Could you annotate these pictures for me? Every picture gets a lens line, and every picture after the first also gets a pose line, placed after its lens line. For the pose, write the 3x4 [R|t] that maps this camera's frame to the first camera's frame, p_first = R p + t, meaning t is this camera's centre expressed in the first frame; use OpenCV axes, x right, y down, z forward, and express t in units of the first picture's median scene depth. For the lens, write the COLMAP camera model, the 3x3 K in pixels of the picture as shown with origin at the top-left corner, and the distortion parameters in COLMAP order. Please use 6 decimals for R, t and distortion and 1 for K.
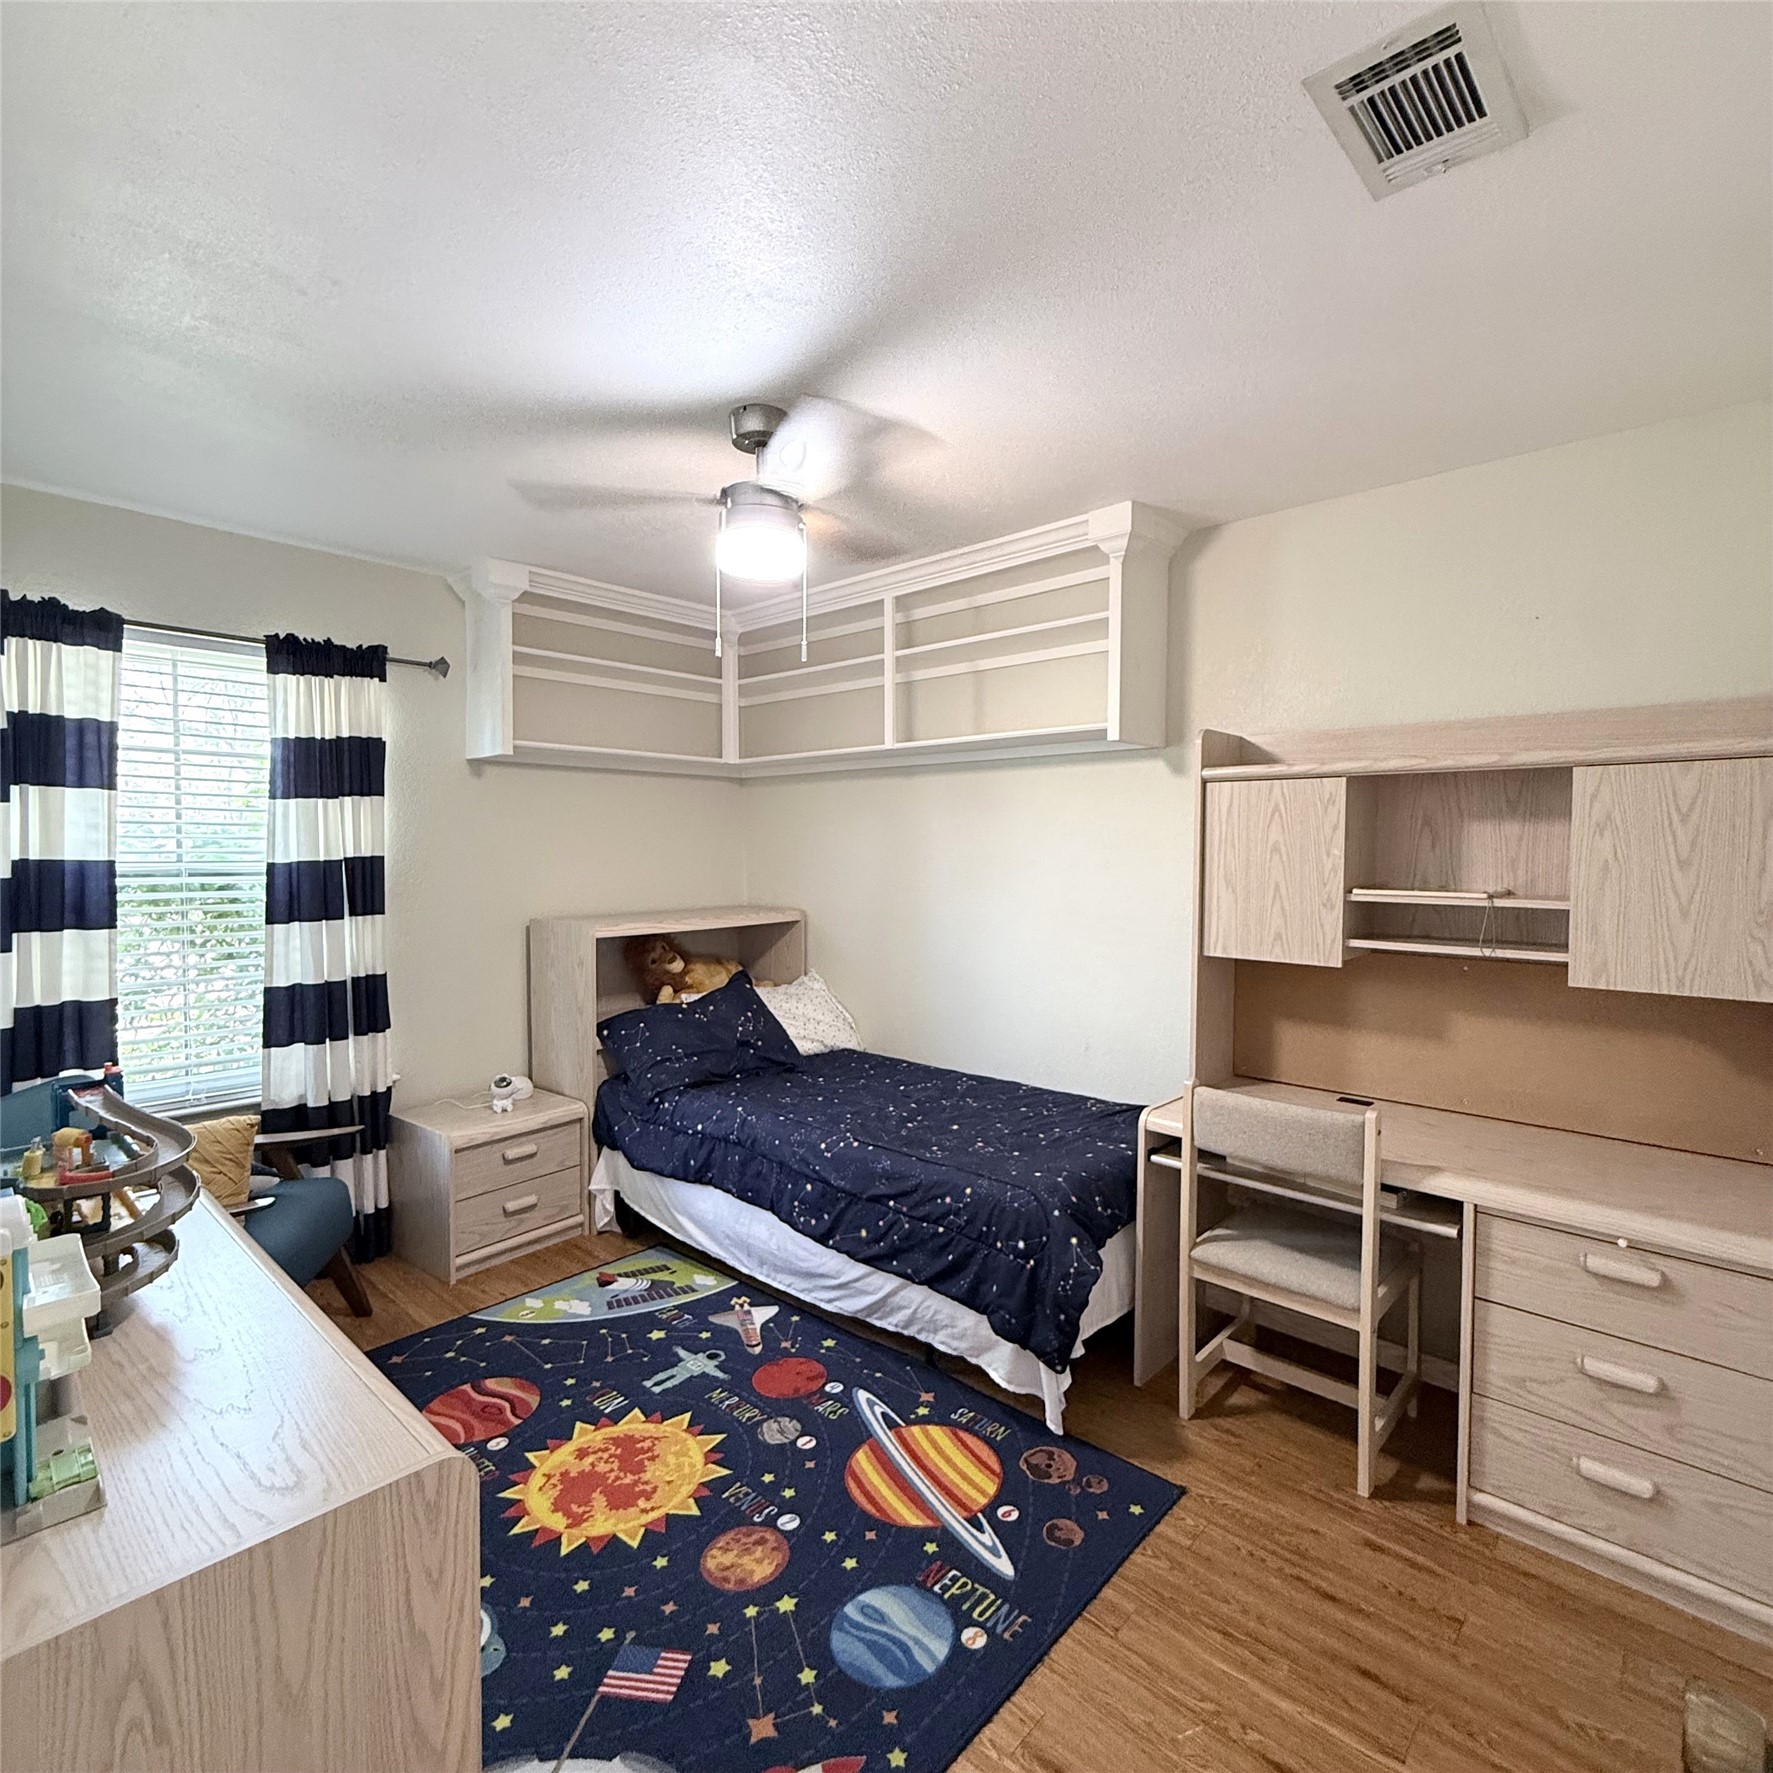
lens RADIAL K [[946.6, 0, 891.9], [0, 946.6, 882.1], [0, 0, 1]] dist [-0.000828, -0.000437]
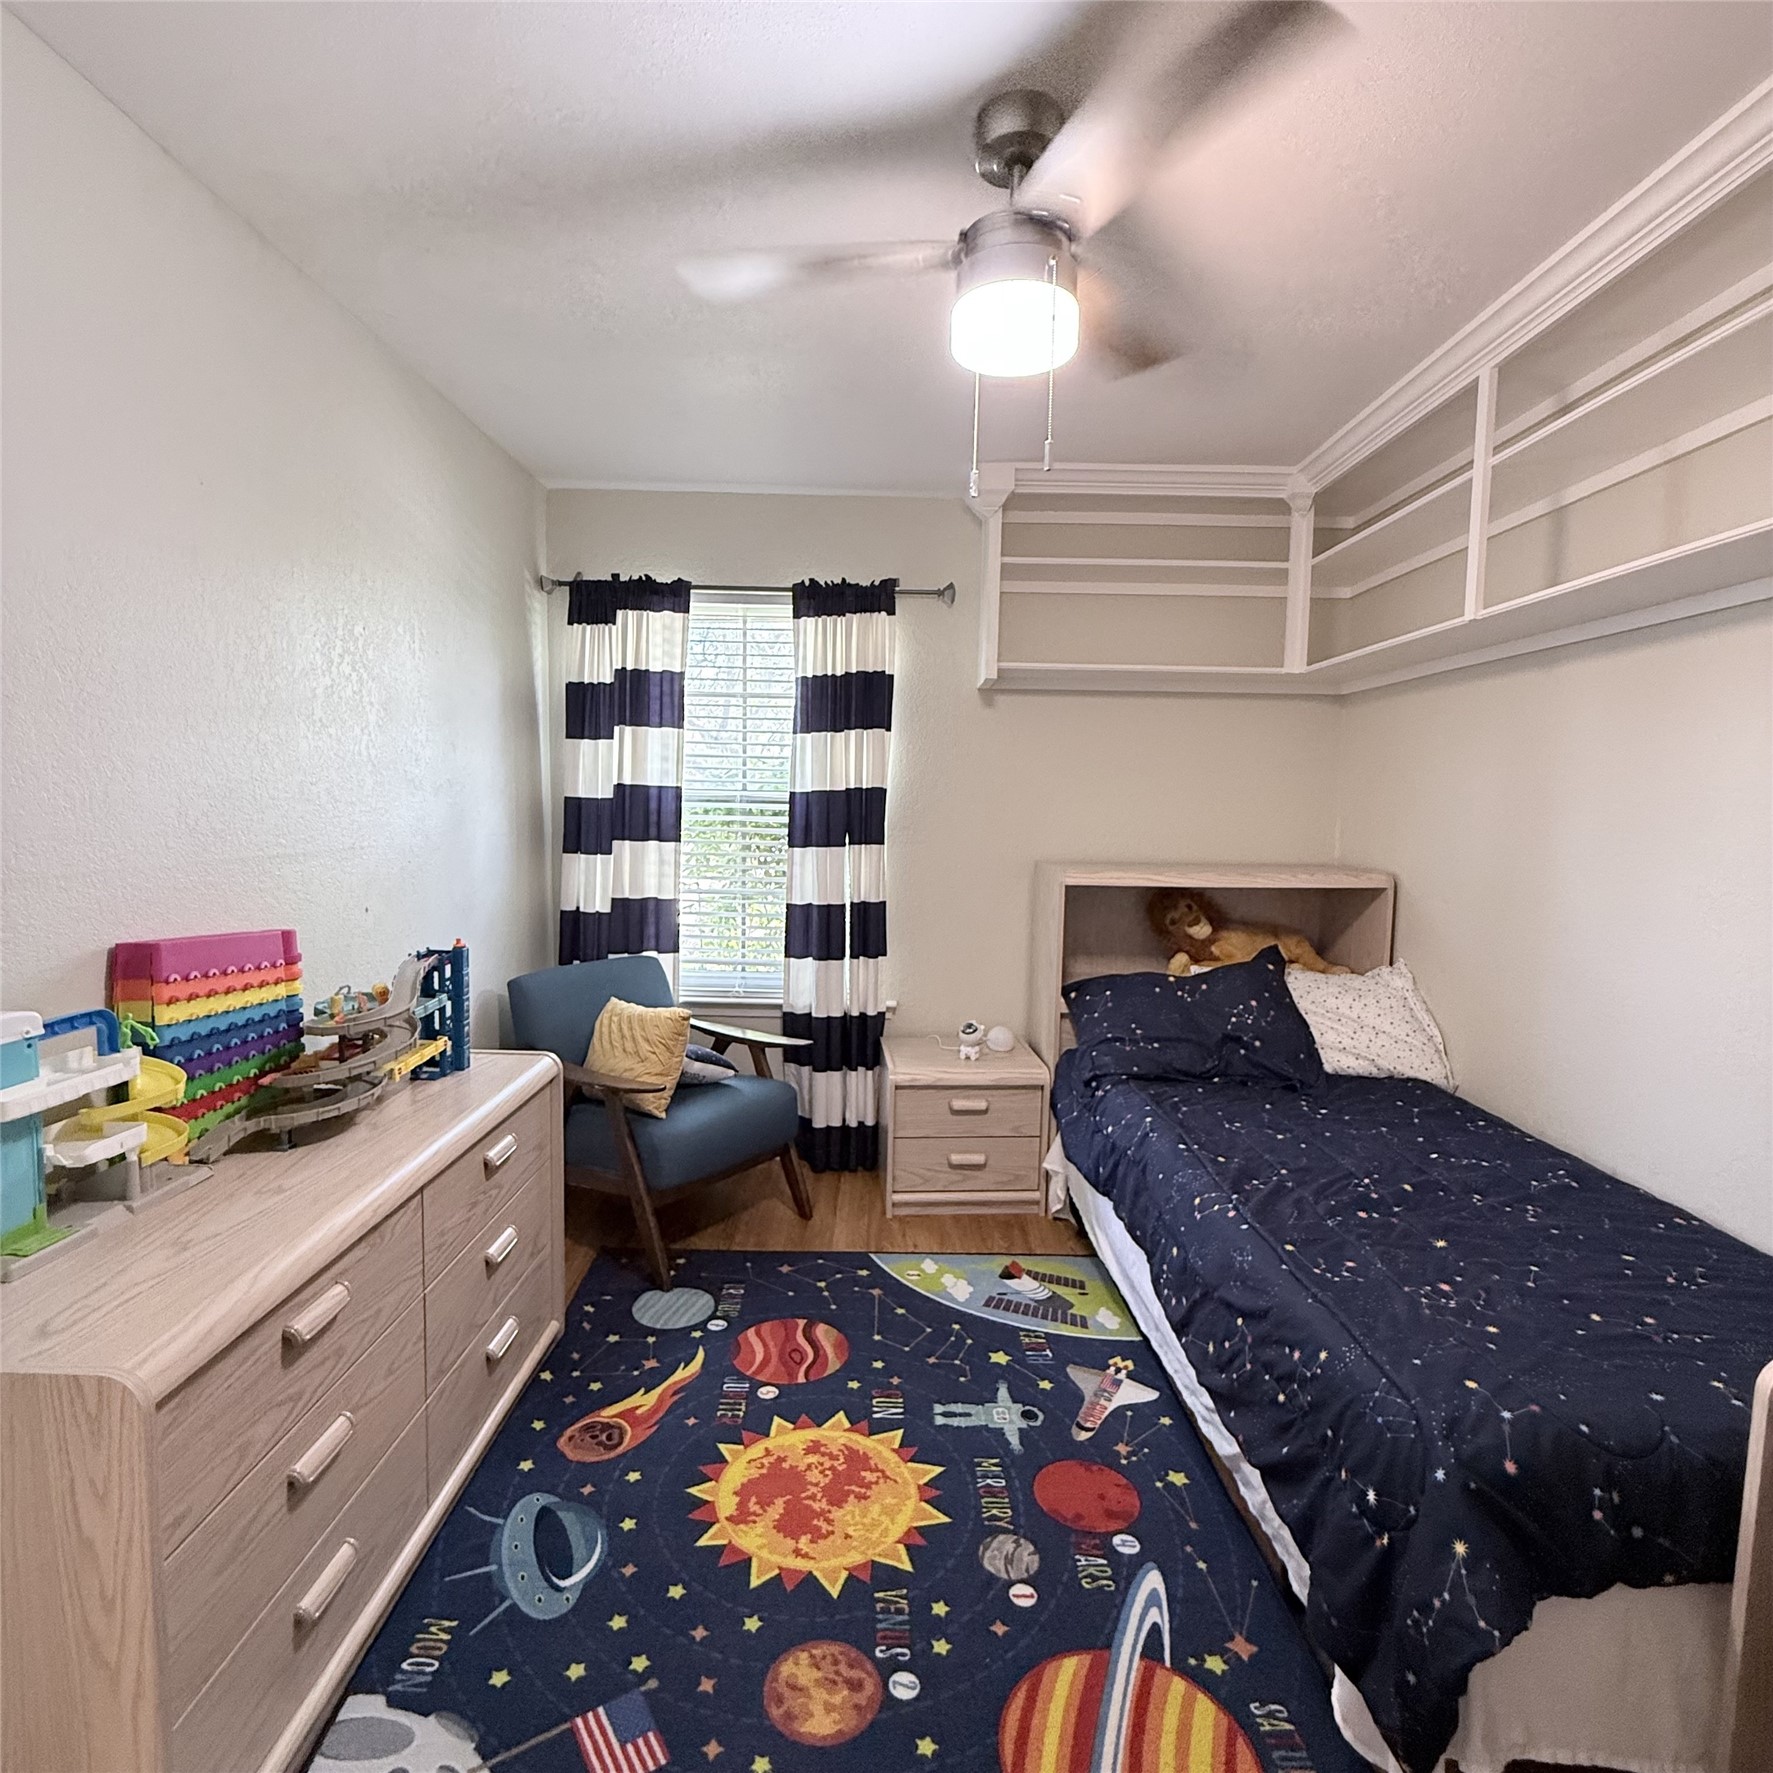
lens RADIAL K [[946.6, 0, 878.4], [0, 946.6, 882.4], [0, 0, 1]] dist [-0.000828, -0.000437]
pose [[0.670600, 0.075127, -0.738005, 0.244784], [-0.044594, 0.997142, 0.060985, 0.013630], [0.740478, -0.007986, 0.672033, 0.337855]]
